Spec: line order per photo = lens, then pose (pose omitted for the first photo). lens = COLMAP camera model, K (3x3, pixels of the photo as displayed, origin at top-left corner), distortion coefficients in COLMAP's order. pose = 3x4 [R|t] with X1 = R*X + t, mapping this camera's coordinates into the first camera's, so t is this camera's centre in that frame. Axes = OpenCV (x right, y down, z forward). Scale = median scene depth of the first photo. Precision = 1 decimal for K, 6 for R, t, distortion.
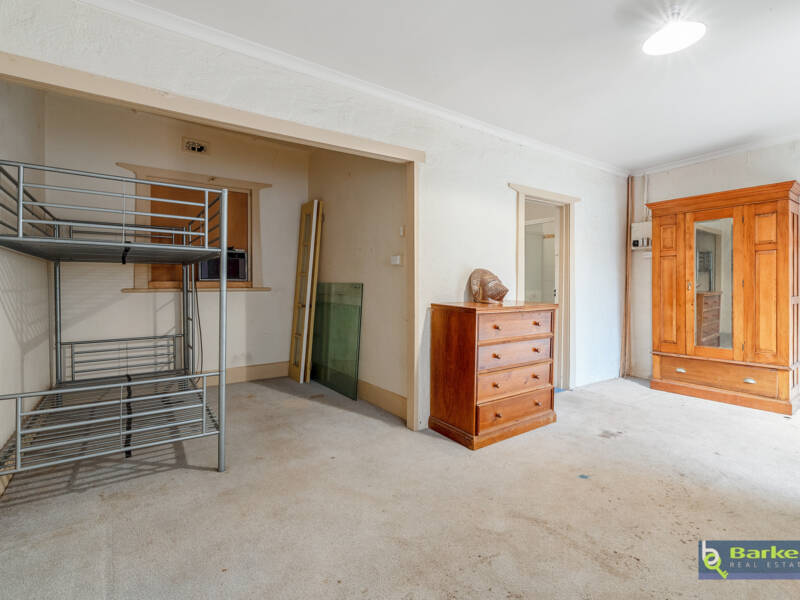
lens RADIAL K [[382.4, 0, 394.4], [0, 382.4, 294.5], [0, 0, 1]] dist [-0.002626, -0.000294]
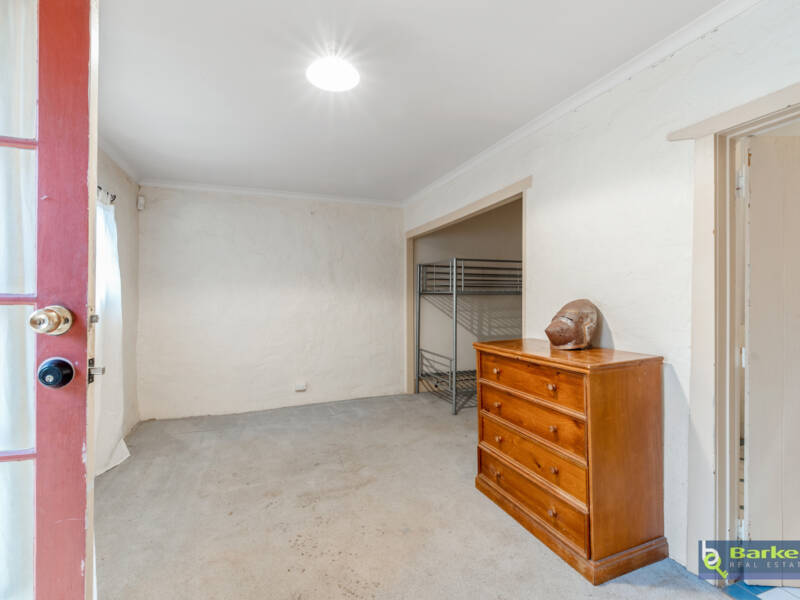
lens RADIAL K [[382.4, 0, 397.5], [0, 382.4, 298.9], [0, 0, 1]] dist [-0.002626, -0.000294]
pose [[-0.236603, -0.004779, -0.971595, 1.350405], [-0.025047, 0.999686, 0.001182, -0.077393], [0.971284, 0.024616, -0.236648, 1.145145]]
